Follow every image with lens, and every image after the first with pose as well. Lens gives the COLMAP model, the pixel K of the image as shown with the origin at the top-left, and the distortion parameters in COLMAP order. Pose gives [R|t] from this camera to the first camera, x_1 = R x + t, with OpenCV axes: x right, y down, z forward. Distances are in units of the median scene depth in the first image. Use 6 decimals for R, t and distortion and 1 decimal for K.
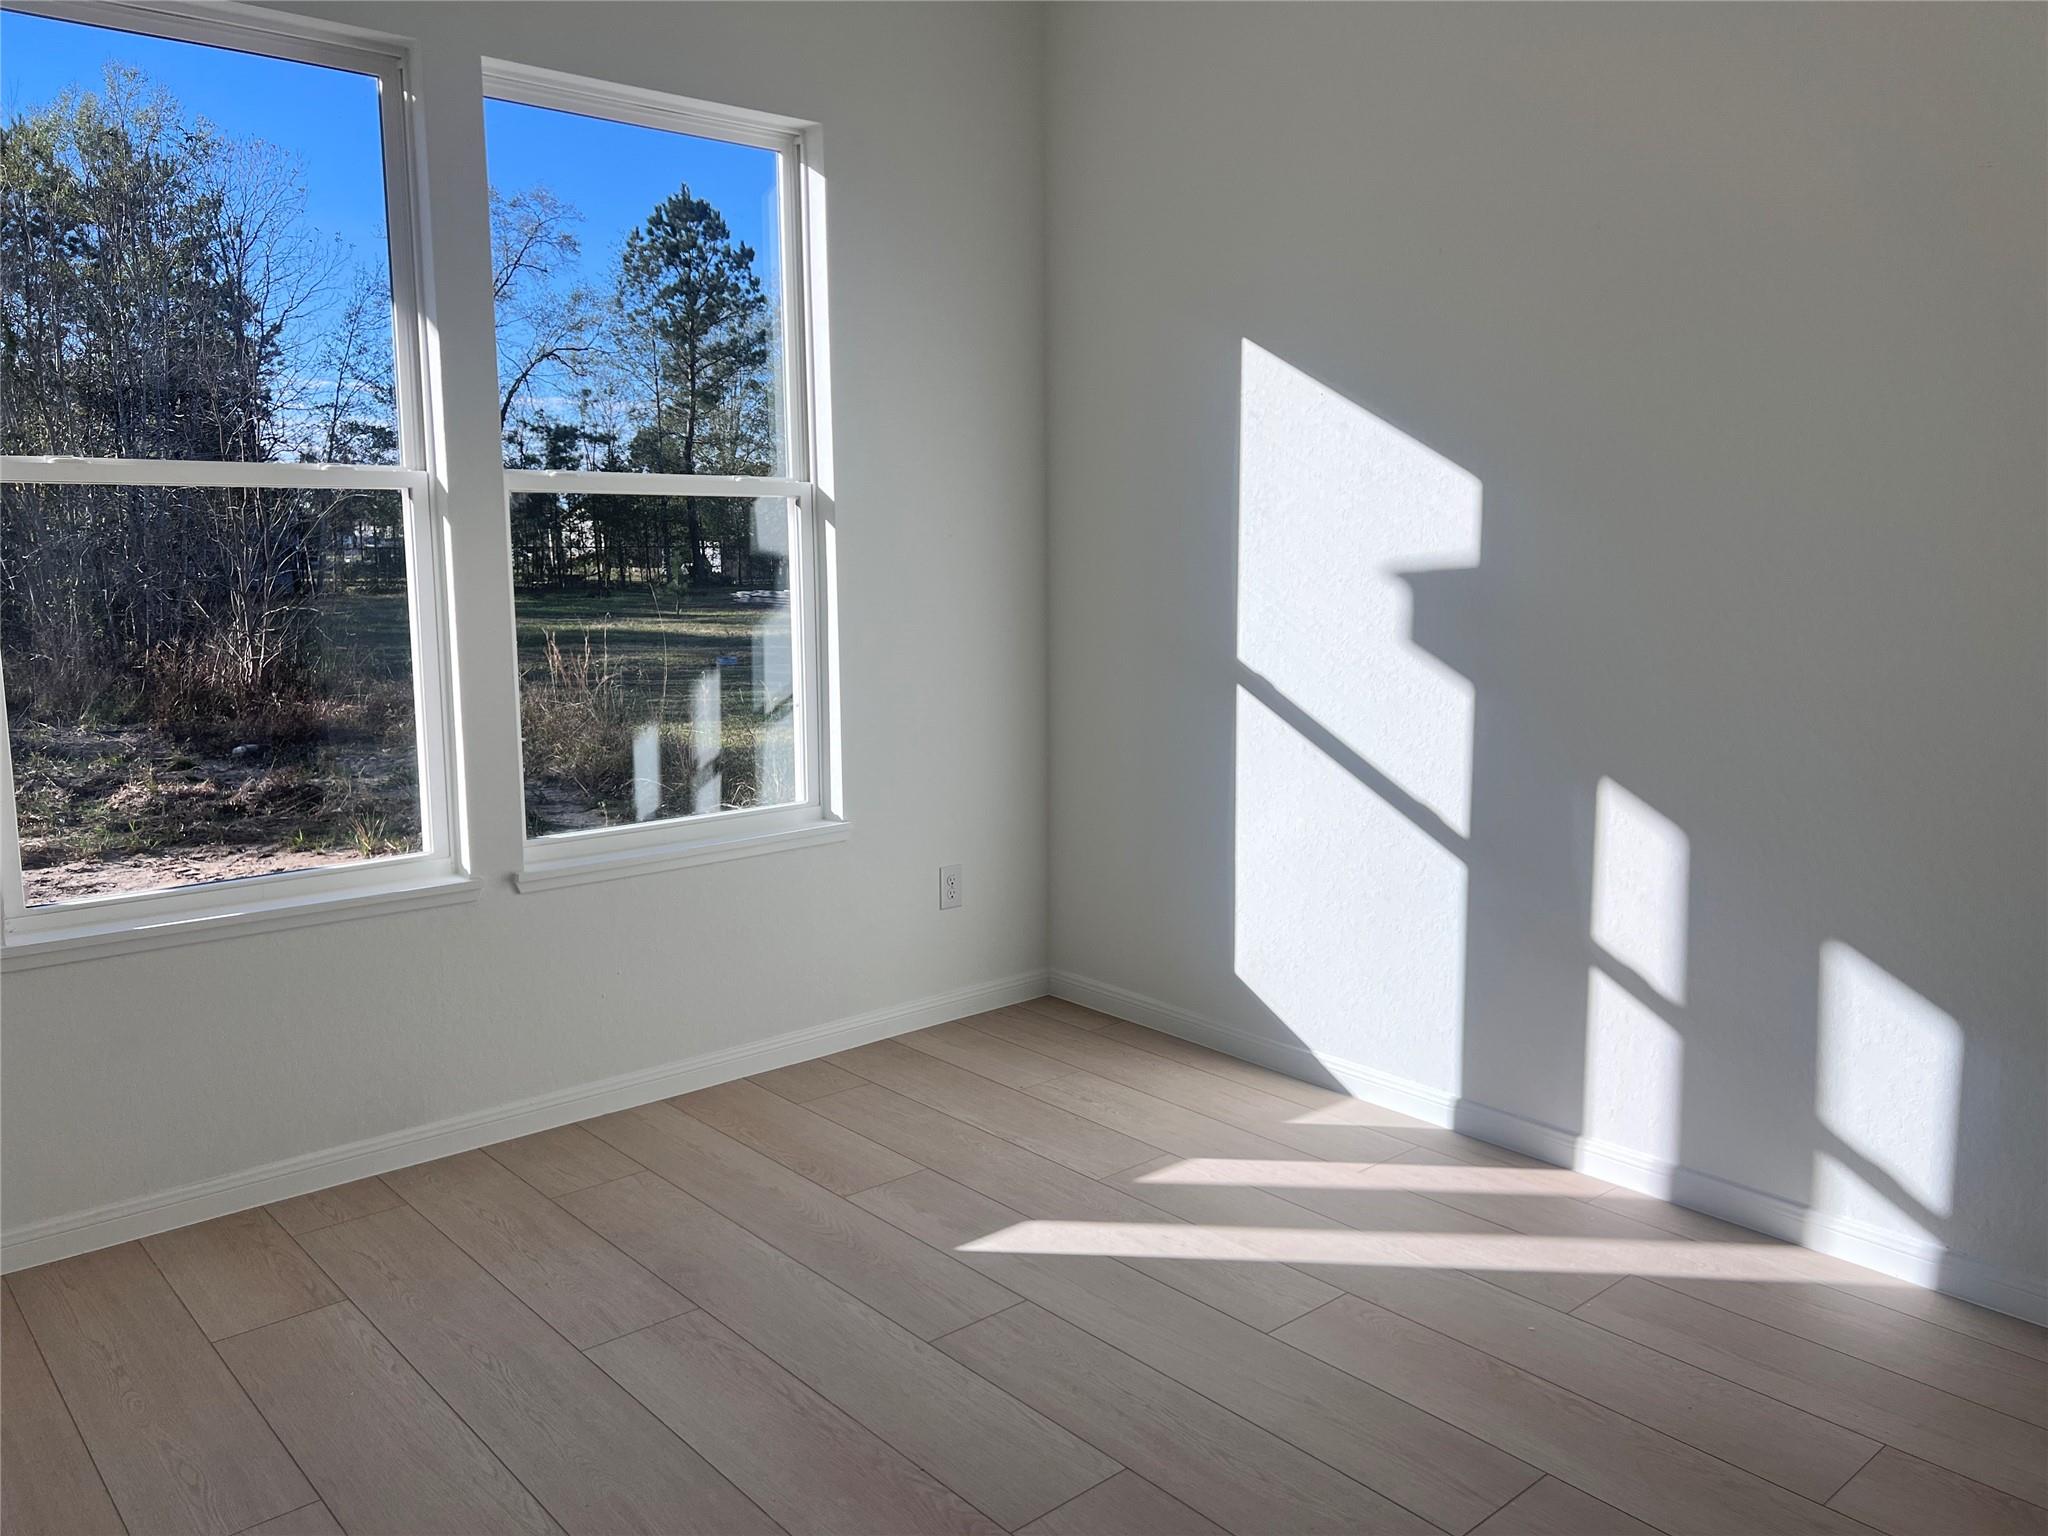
lens RADIAL K [[1534.5, 0, 1022.1], [0, 1534.5, 758.8], [0, 0, 1]] dist [0.064522, -0.067550]
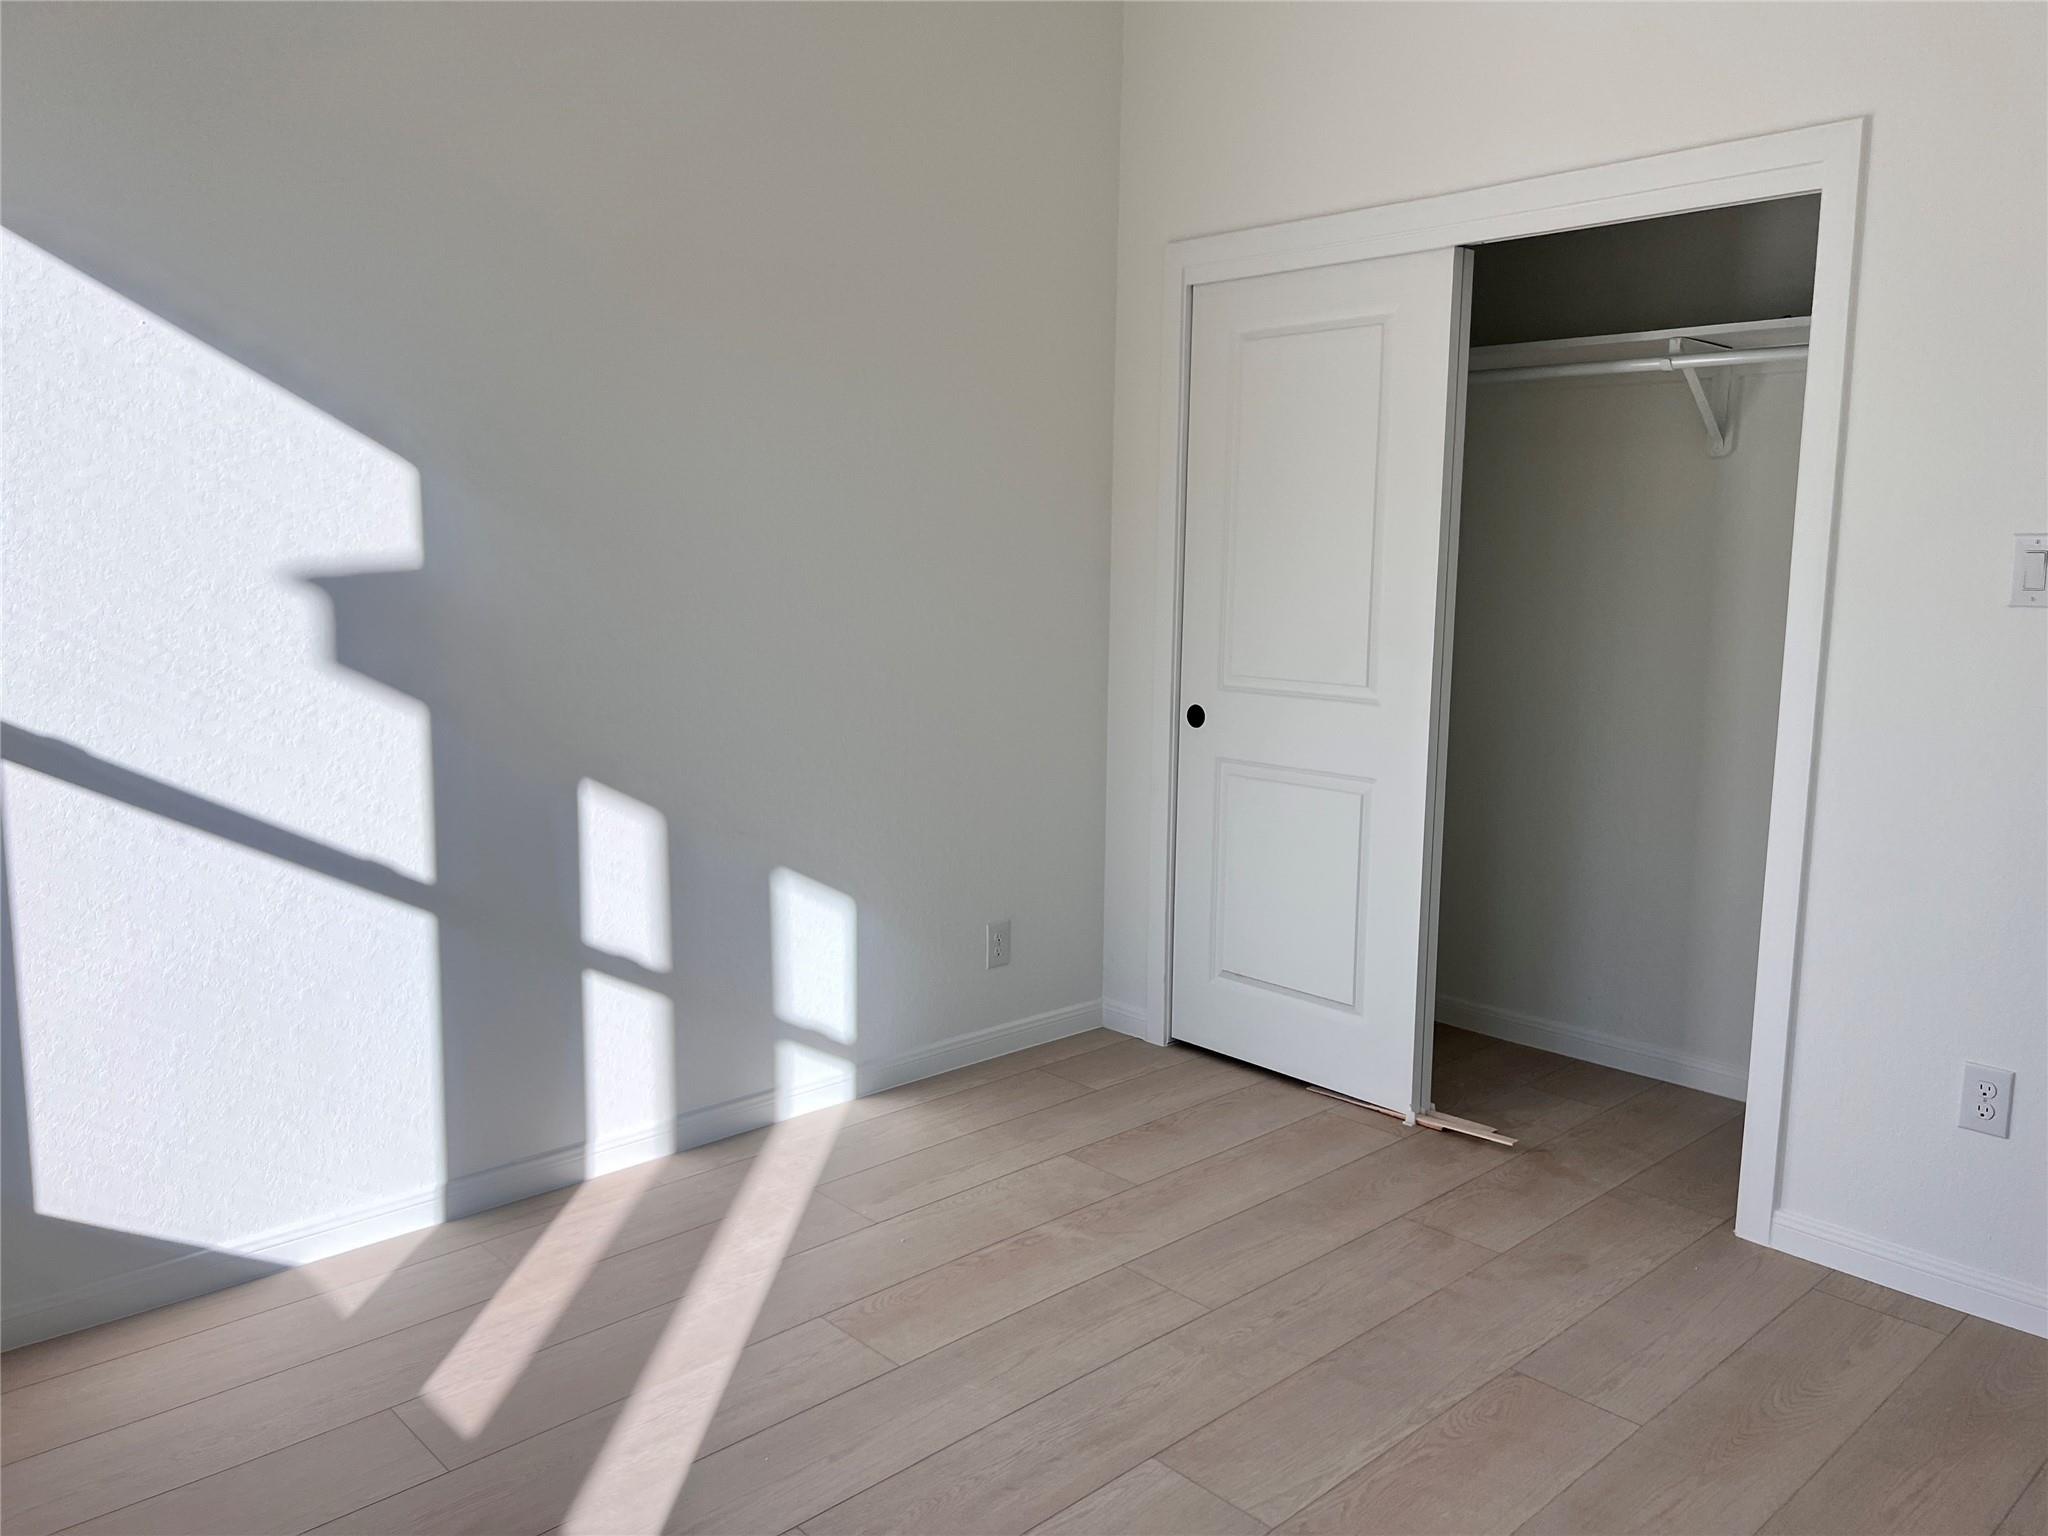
lens RADIAL K [[1534.5, 0, 1018.4], [0, 1534.5, 762.8], [0, 0, 1]] dist [0.064522, -0.067550]
pose [[-0.034563, -0.134610, 0.990296, -0.582225], [0.131956, 0.981598, 0.138034, -0.092792], [-0.990653, 0.135446, -0.016164, 0.696854]]
